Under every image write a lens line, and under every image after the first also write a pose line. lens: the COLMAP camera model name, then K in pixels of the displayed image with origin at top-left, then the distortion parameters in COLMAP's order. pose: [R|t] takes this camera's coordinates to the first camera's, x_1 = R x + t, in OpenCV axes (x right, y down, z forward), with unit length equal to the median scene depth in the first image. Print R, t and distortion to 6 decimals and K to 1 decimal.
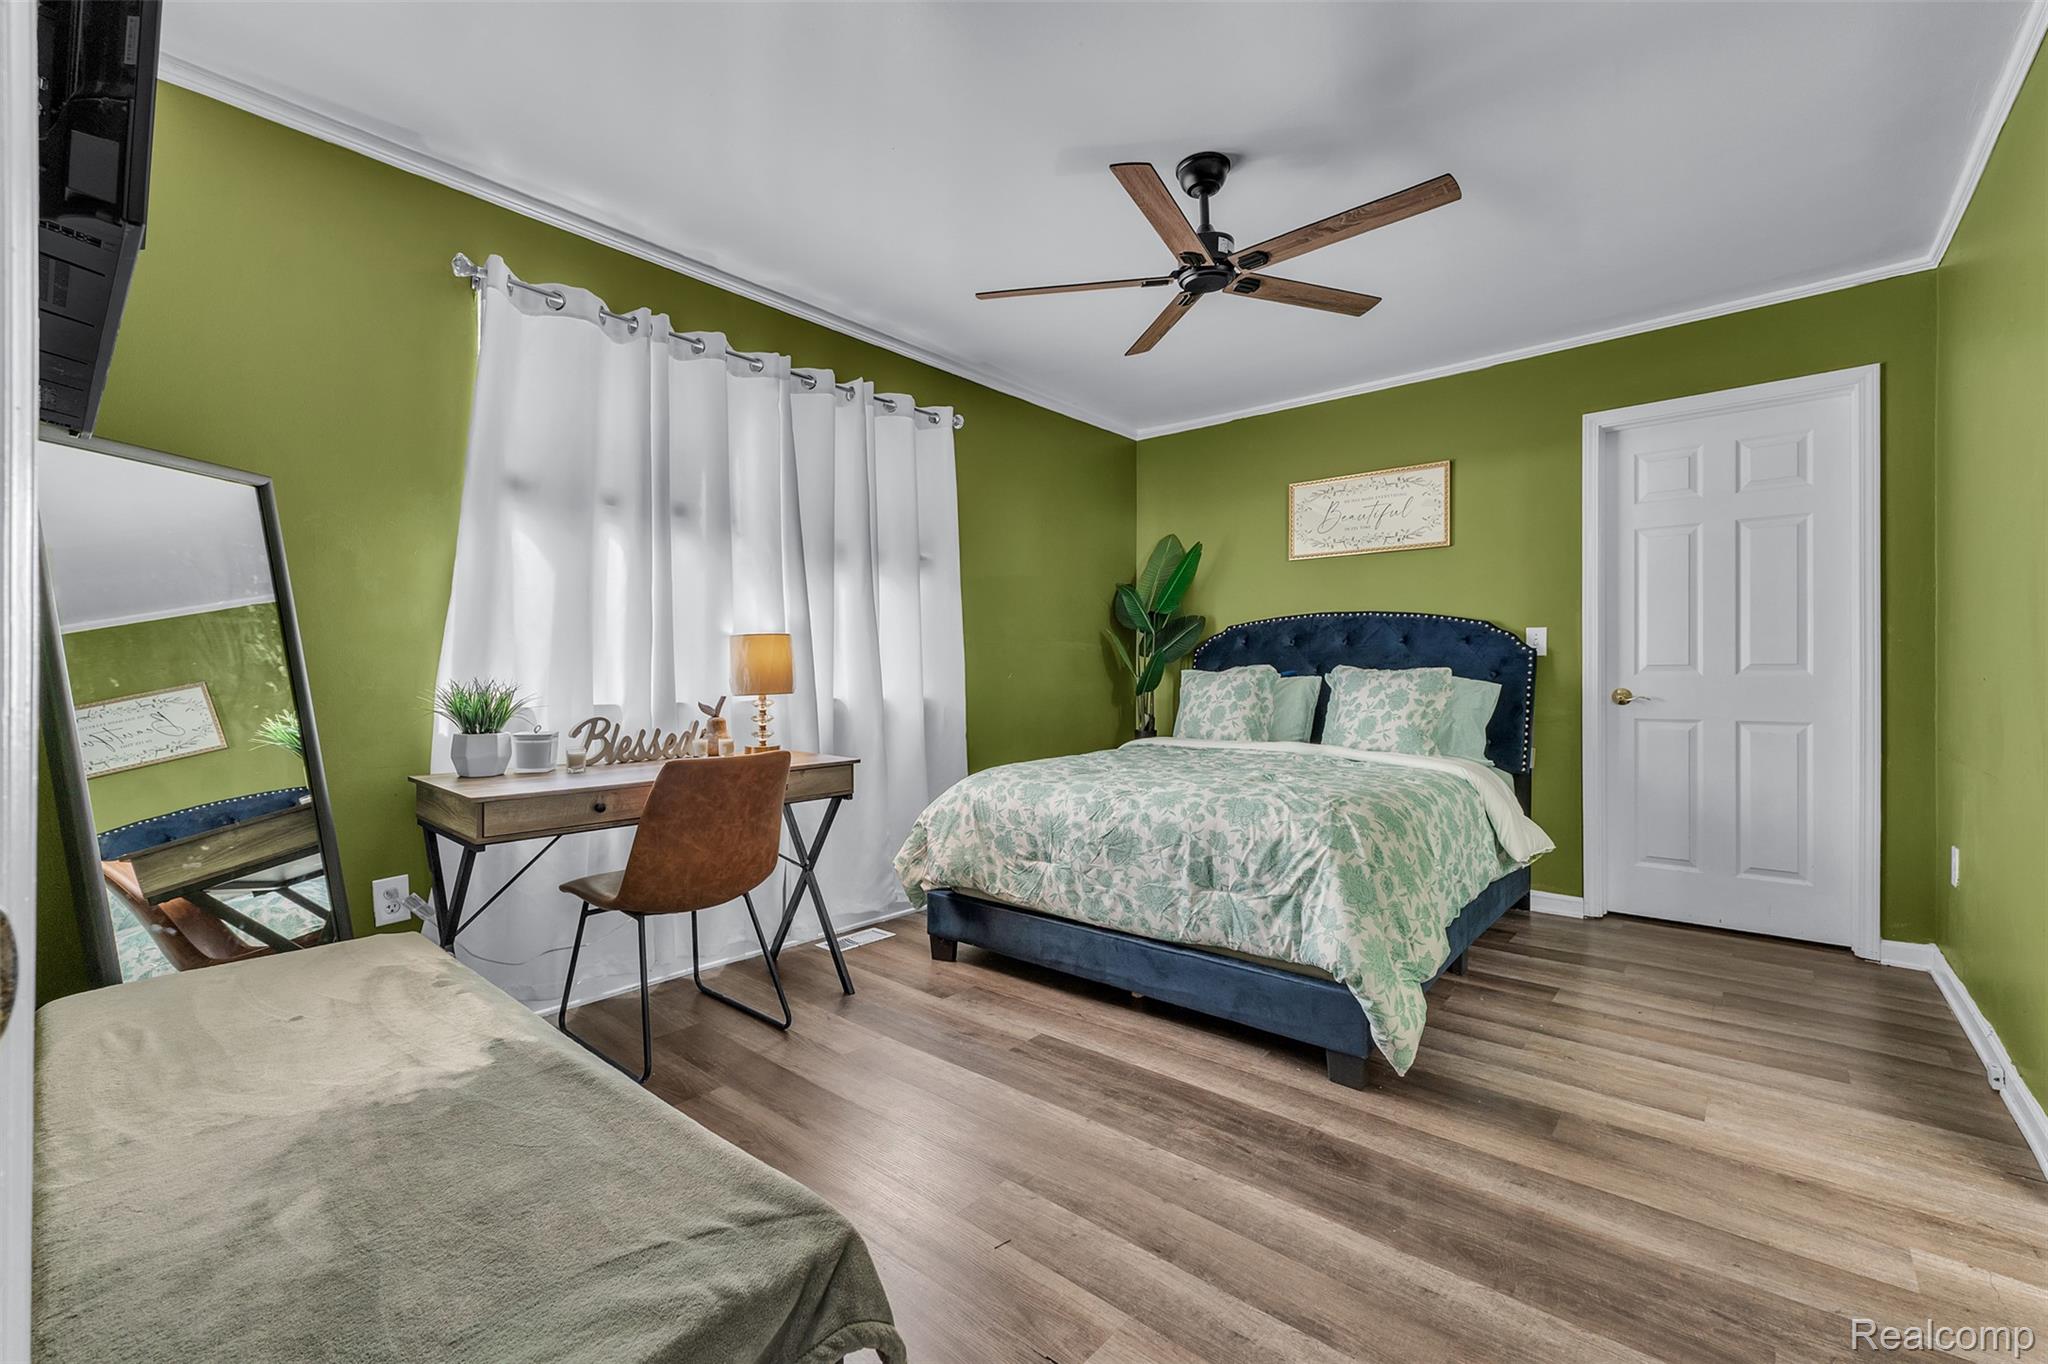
lens RADIAL K [[870.7, 0, 1024.1], [0, 870.7, 663.0], [0, 0, 1]] dist [0.001181, 0.000224]
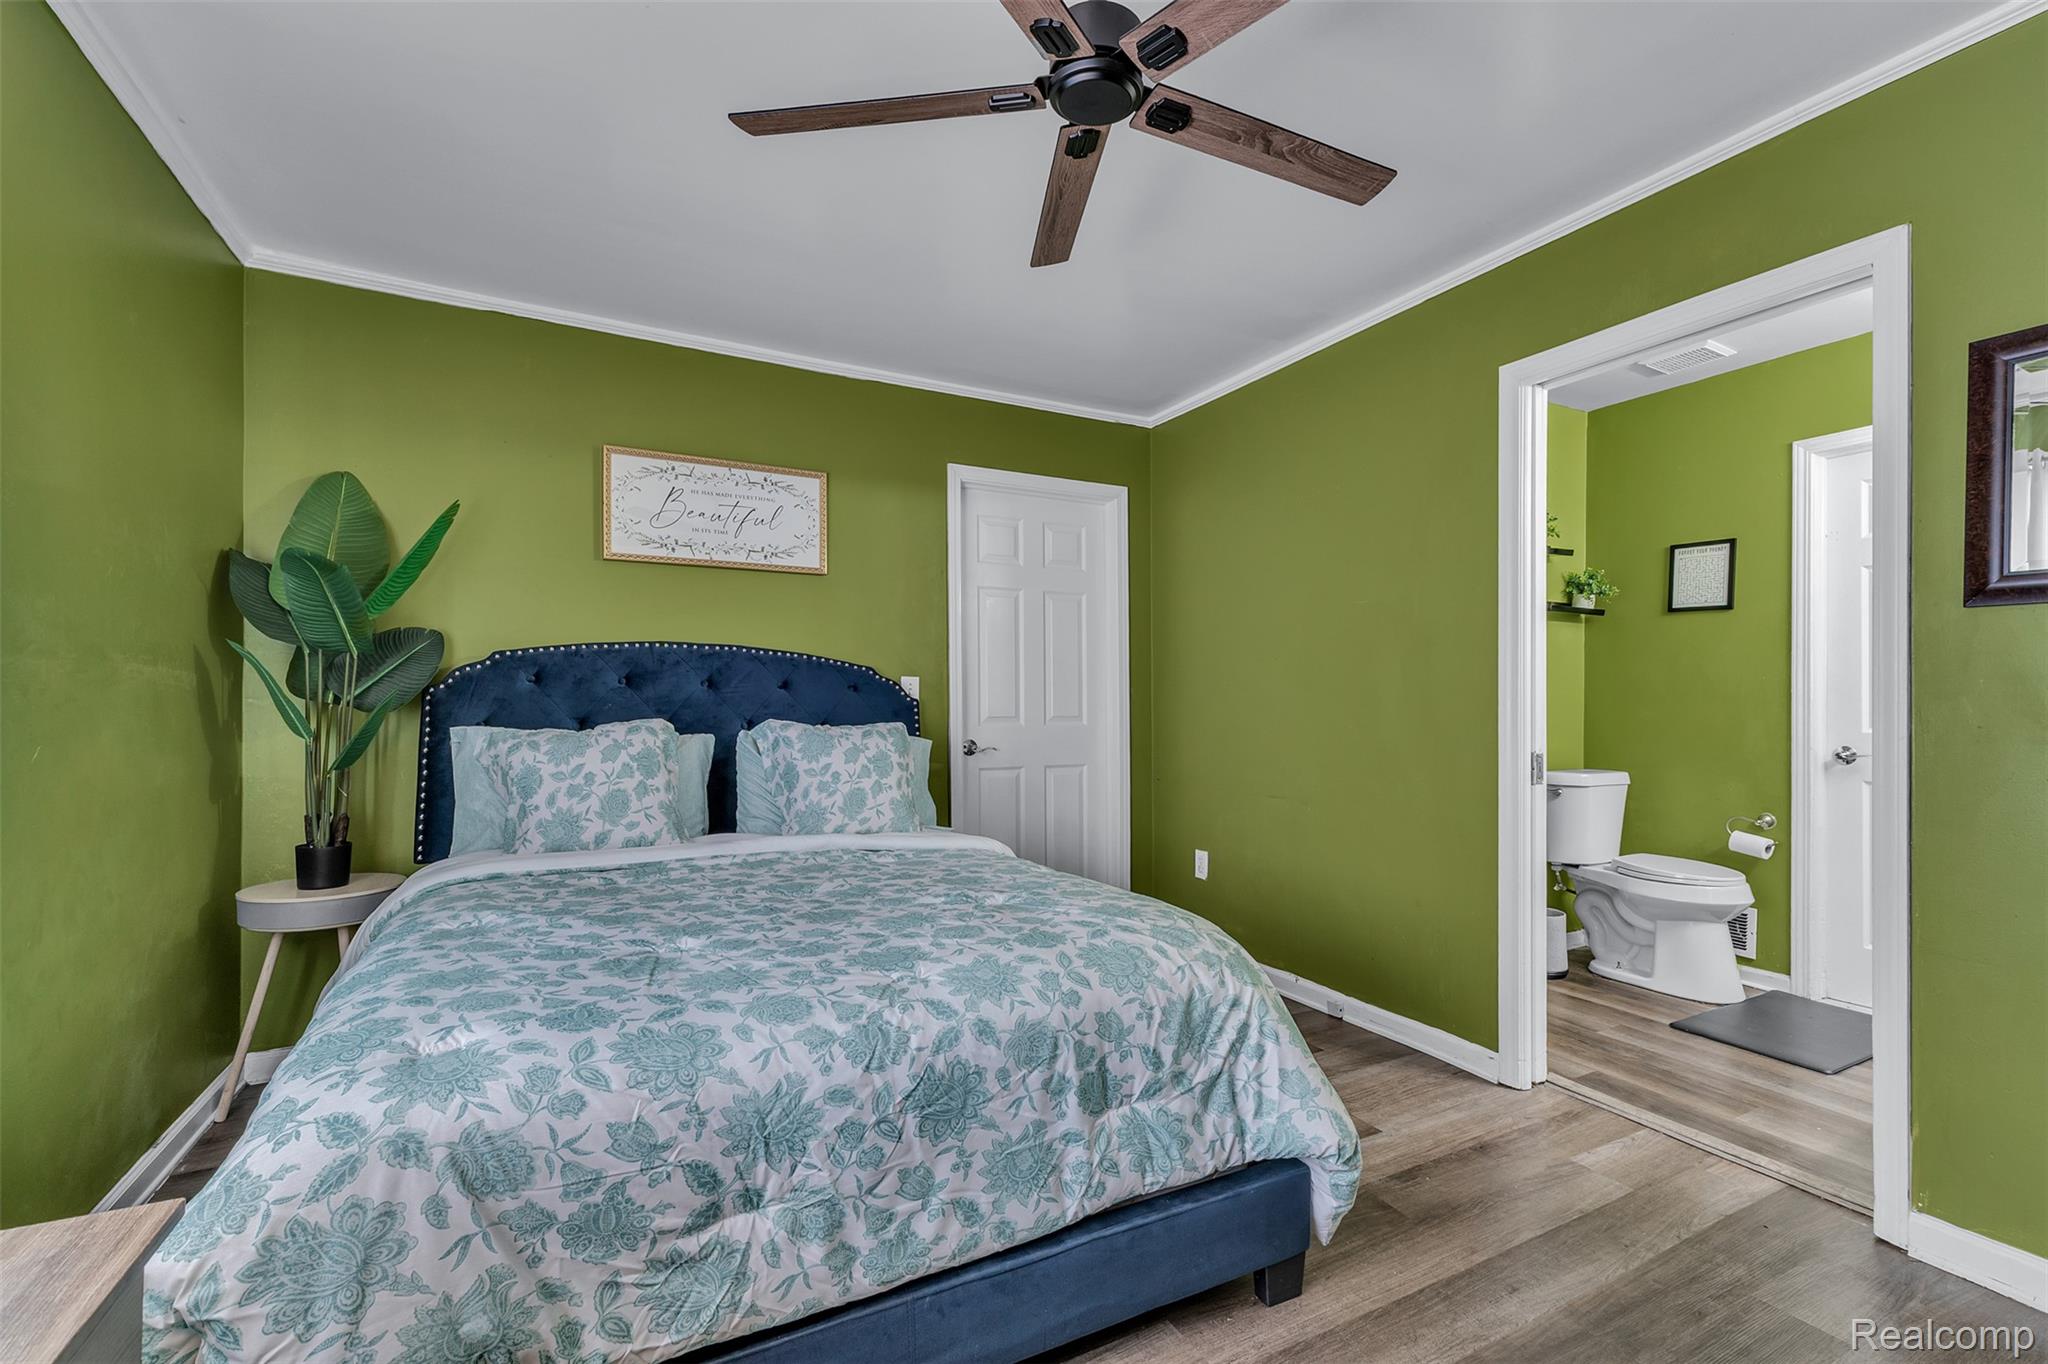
lens RADIAL K [[875.5, 0, 1016.7], [0, 875.5, 697.2], [0, 0, 1]] dist [0.001662, 0.000381]
pose [[0.357297, 0.011755, 0.933917, -0.332031], [-0.013832, 0.999878, -0.007293, -0.018198], [-0.933888, -0.010312, 0.357416, 0.748021]]
